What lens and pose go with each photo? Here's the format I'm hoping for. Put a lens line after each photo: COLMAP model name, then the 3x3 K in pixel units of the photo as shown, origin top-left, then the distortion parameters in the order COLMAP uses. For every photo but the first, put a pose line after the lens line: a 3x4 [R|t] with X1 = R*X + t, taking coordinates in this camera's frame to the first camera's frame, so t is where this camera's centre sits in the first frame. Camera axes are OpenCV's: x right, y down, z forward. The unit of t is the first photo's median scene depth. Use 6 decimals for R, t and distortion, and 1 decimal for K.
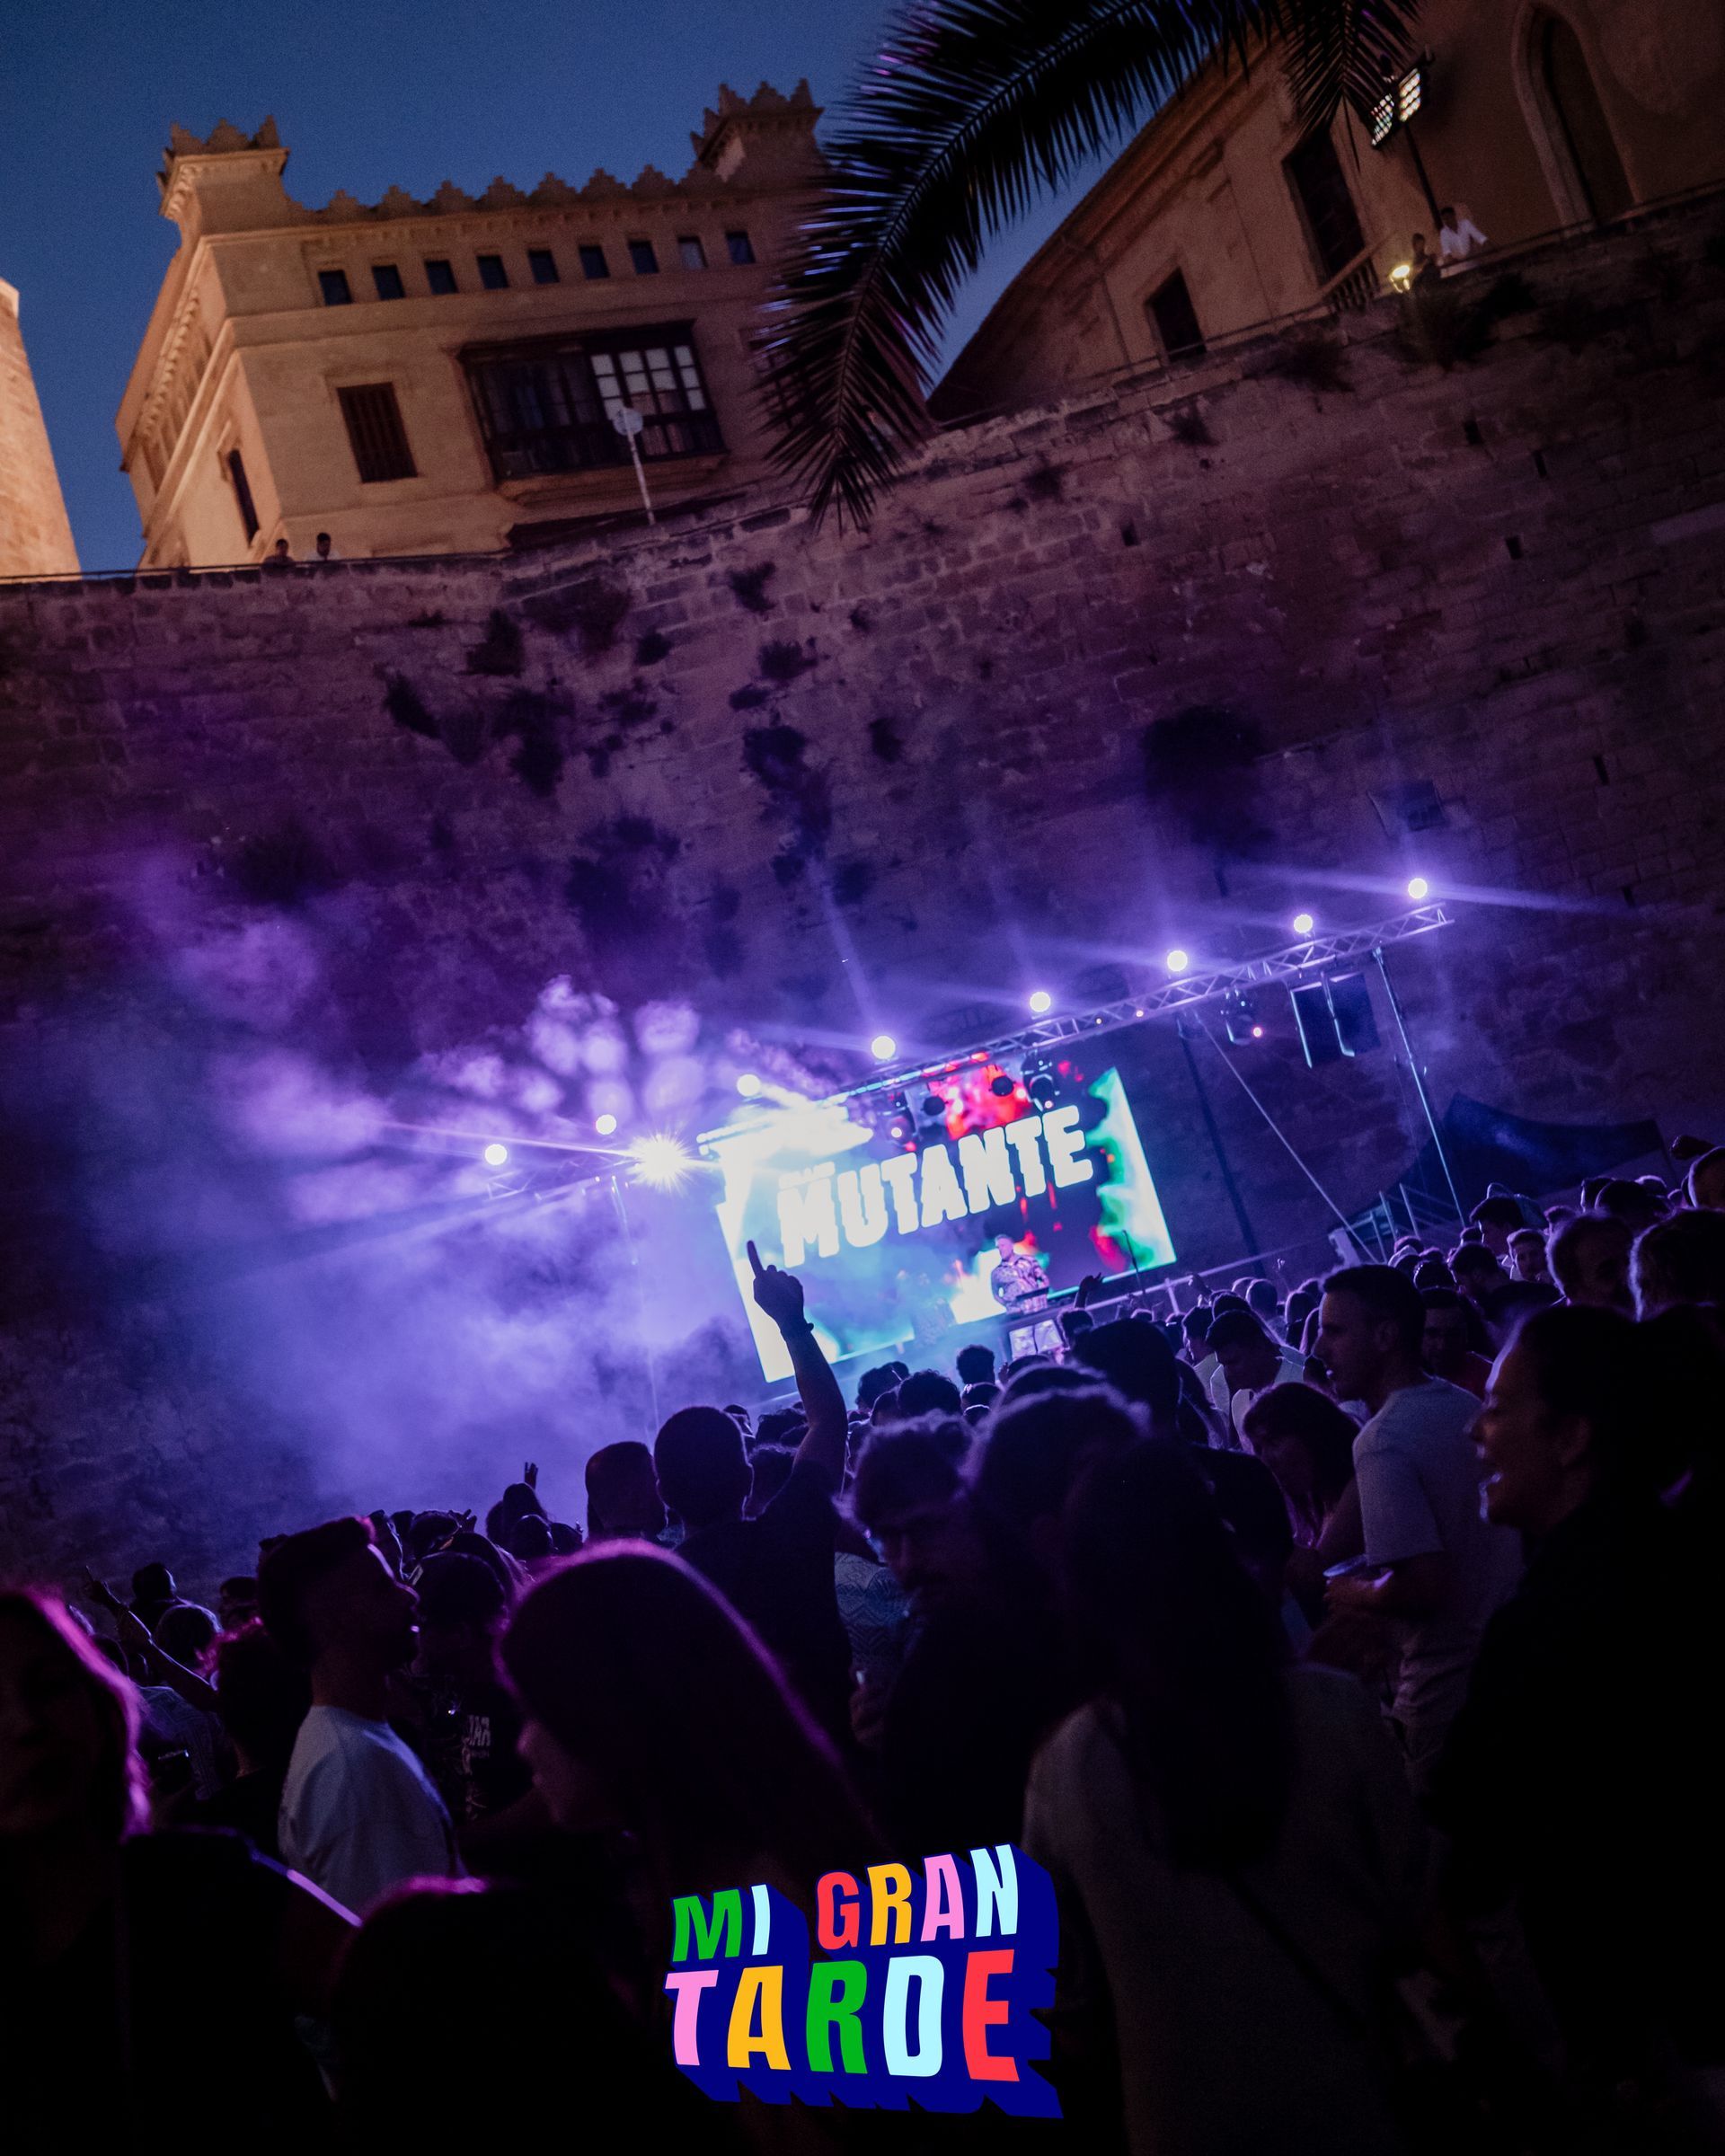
lens RADIAL K [[2965.3, 0, 863.7], [0, 2965.3, 1019.0], [0, 0, 1]] dist [-0.009321, 0.033953]
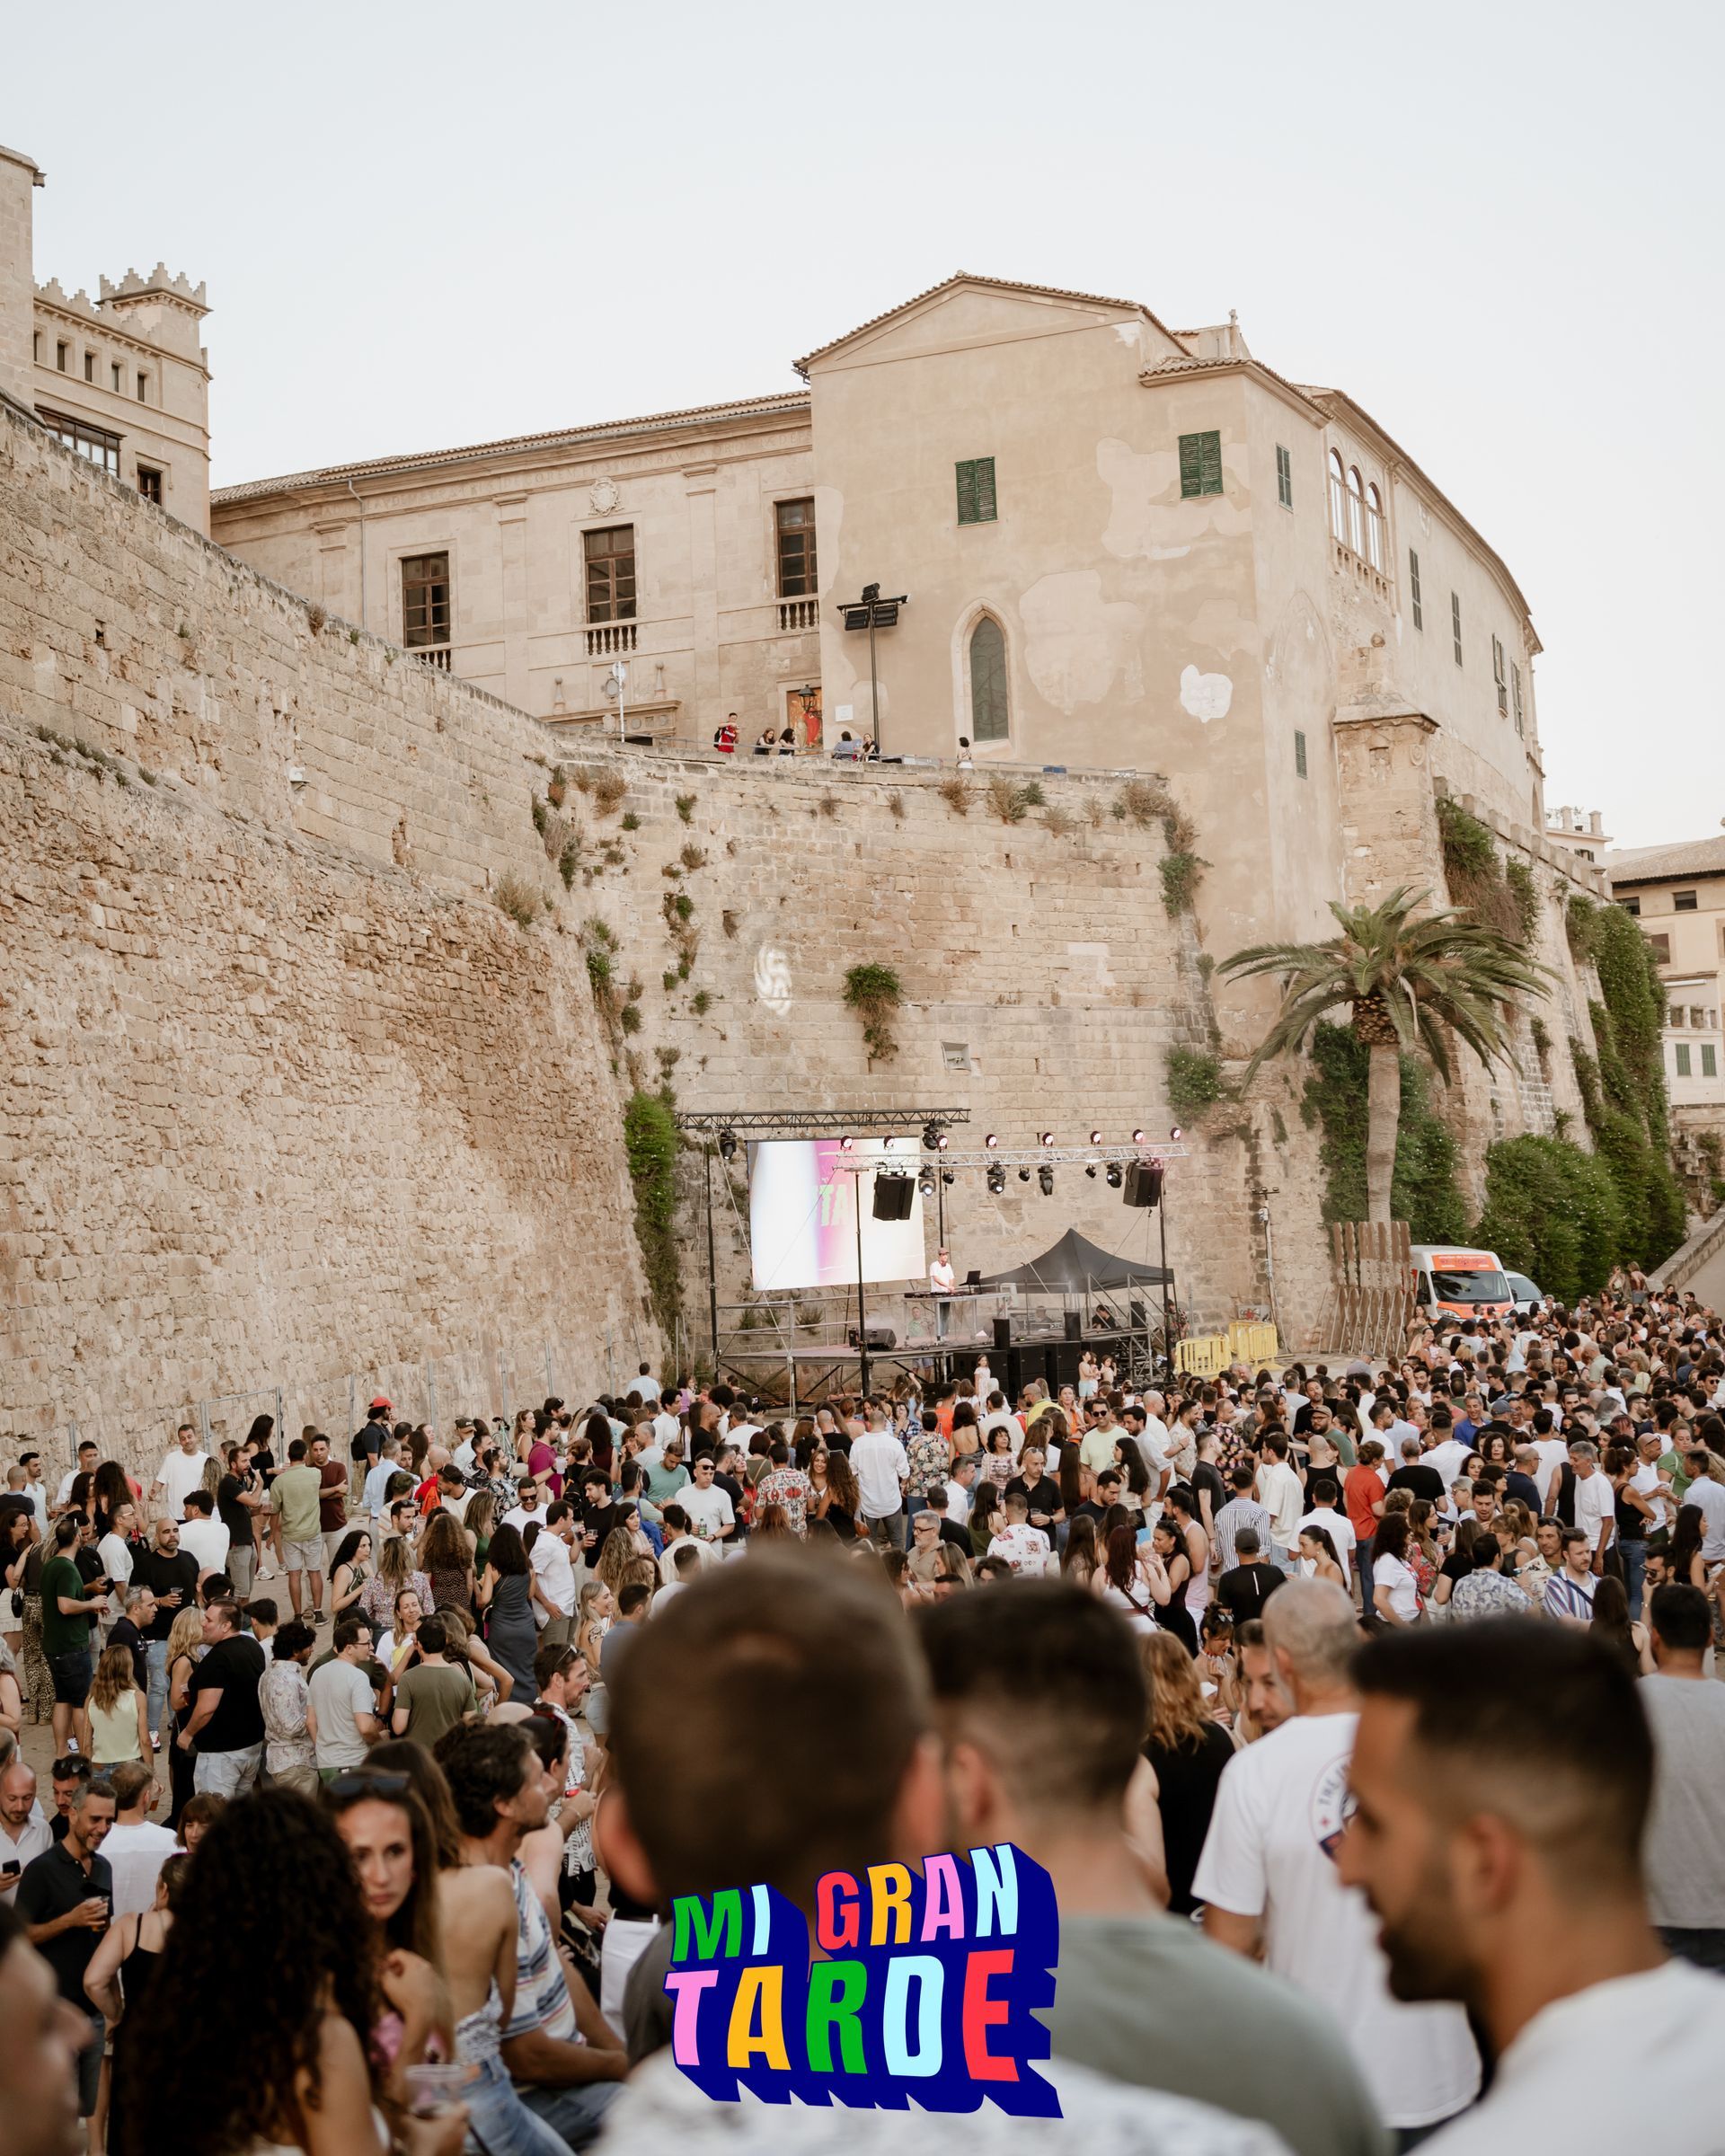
lens RADIAL K [[2885.1, 0, 852.1], [0, 2885.1, 855.6], [0, 0, 1]] dist [-0.005824, -0.013026]
pose [[0.706230, 0.326727, 0.628083, -0.957045], [-0.262079, 0.944771, -0.196780, 0.166514], [-0.657688, -0.025636, 0.752854, -0.249165]]
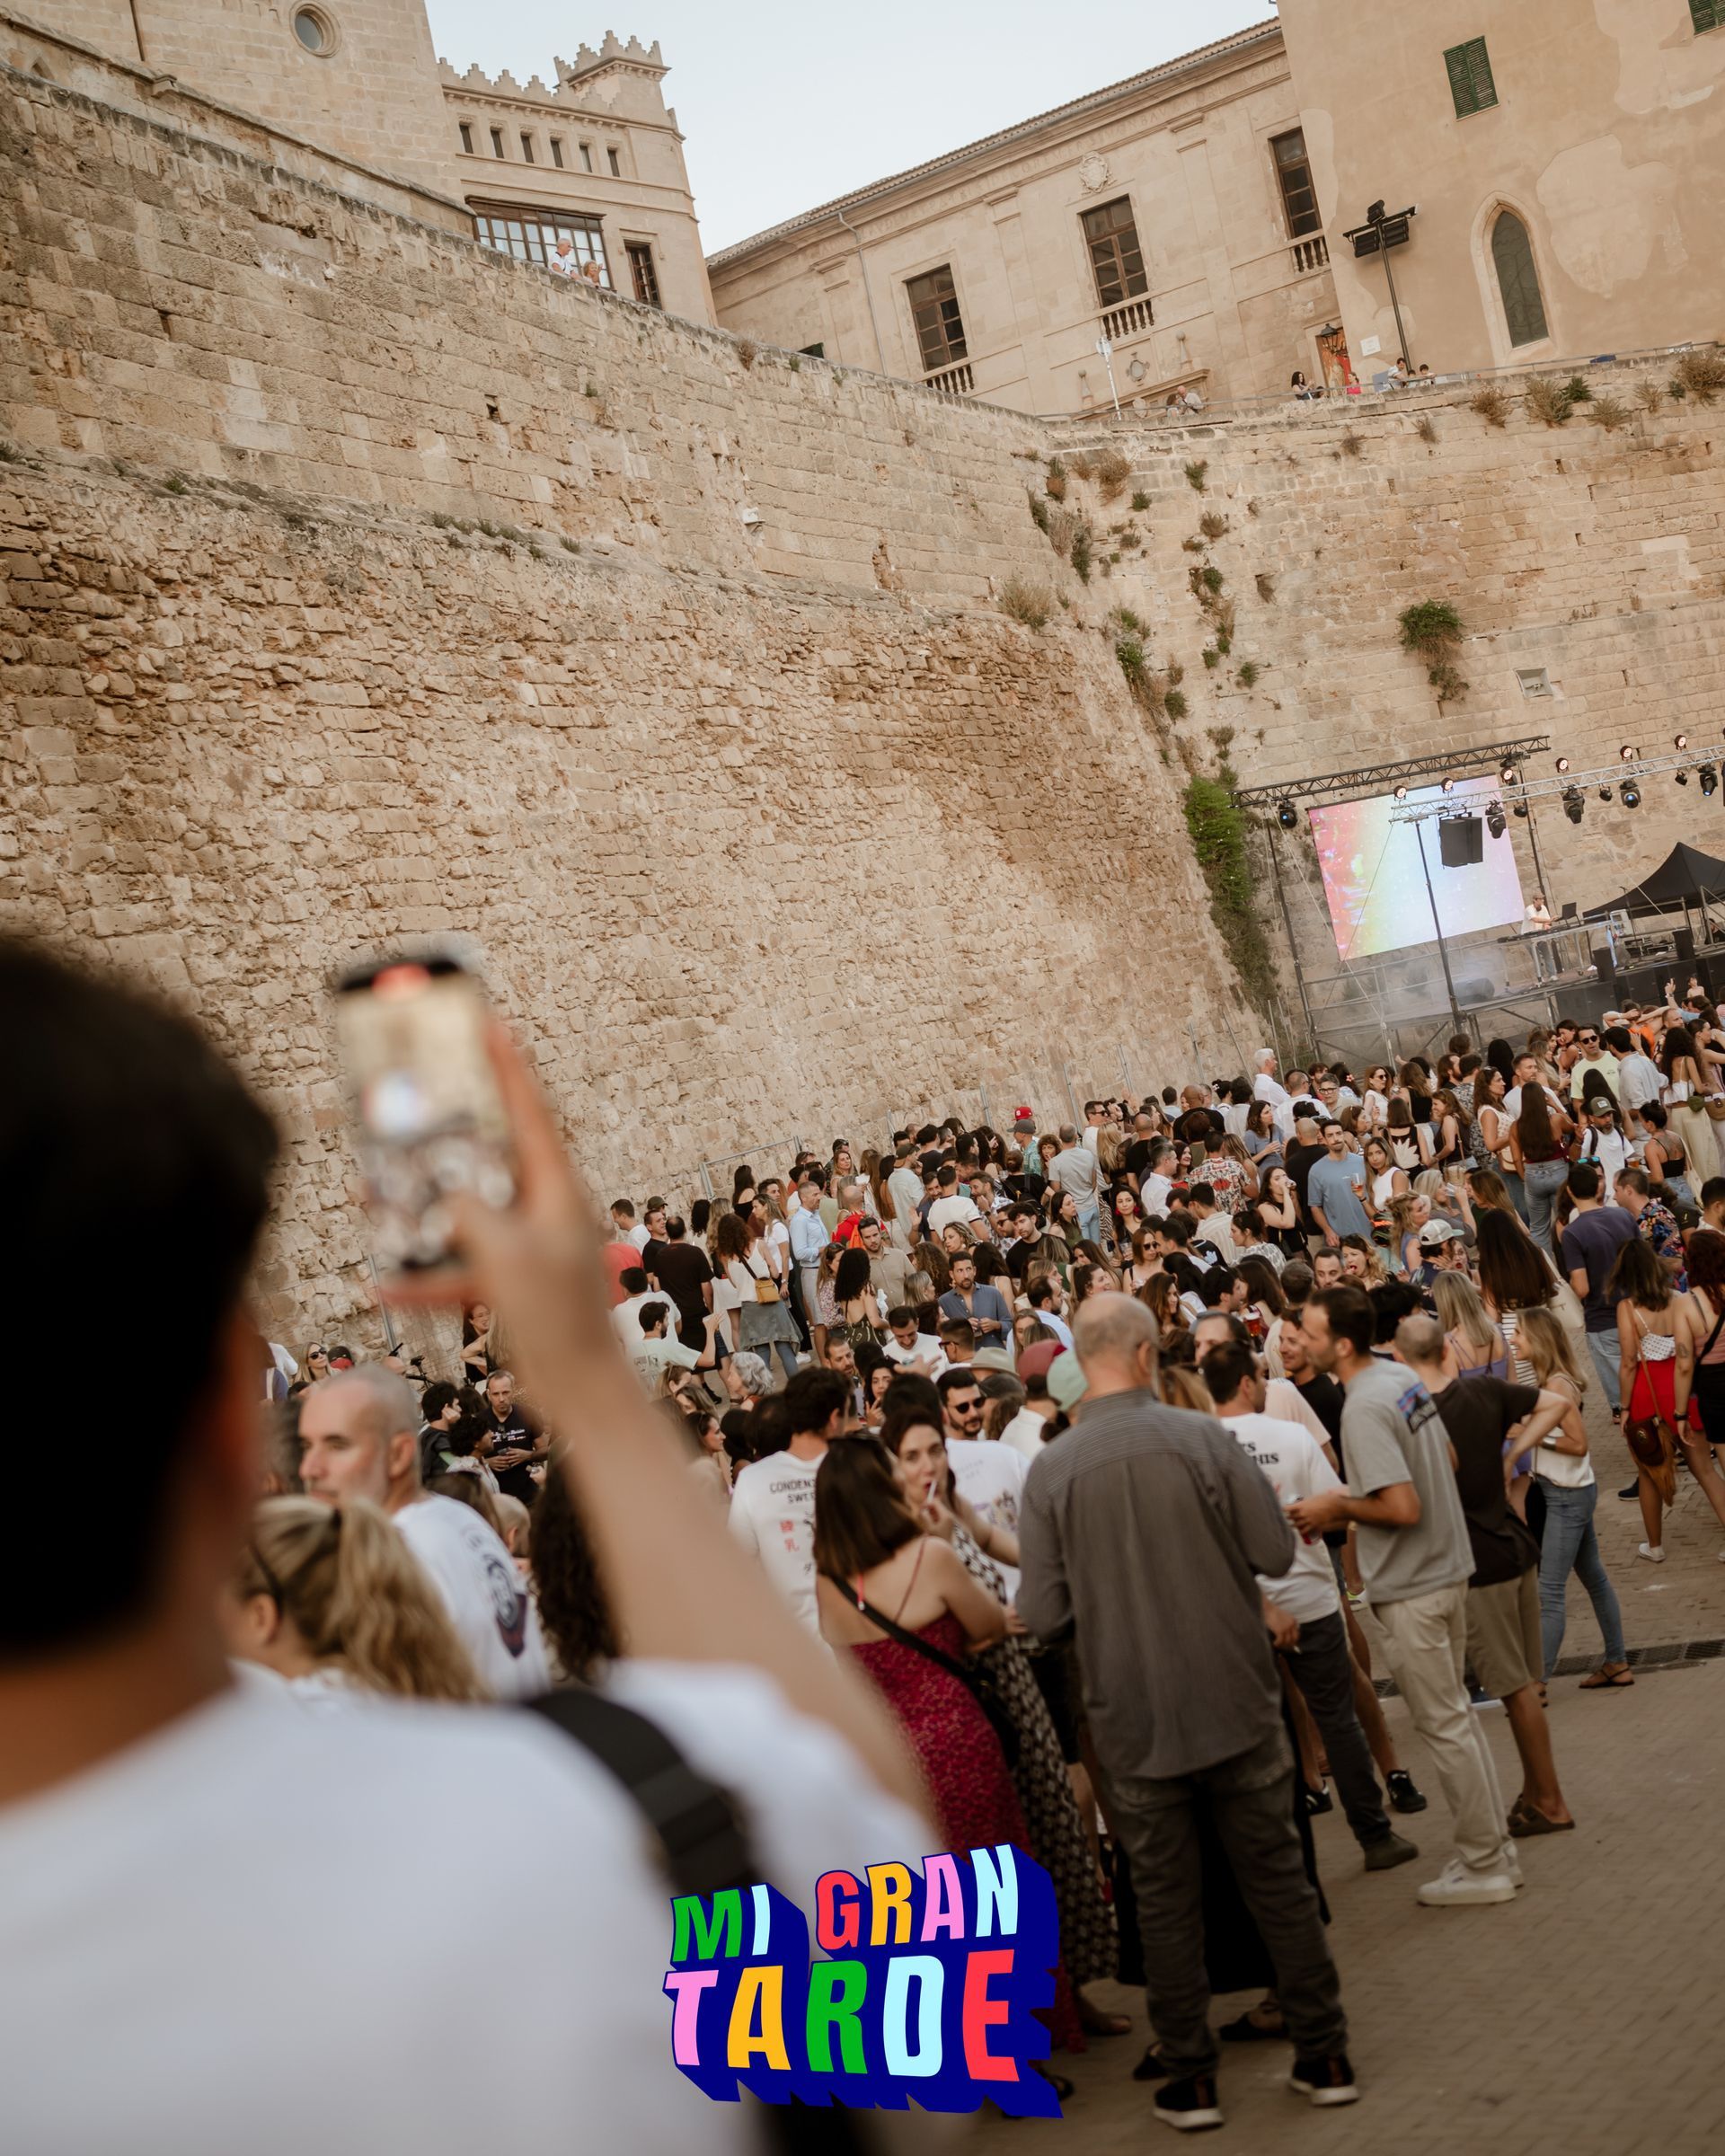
lens RADIAL K [[2895.7, 0, 916.9], [0, 2895.7, 889.9], [0, 0, 1]] dist [-0.009559, 0.033384]
pose [[0.864233, 0.123257, 0.487760, -0.872053], [-0.115574, 0.992235, -0.045959, 0.154755], [-0.489637, -0.016653, 0.871767, -0.245159]]
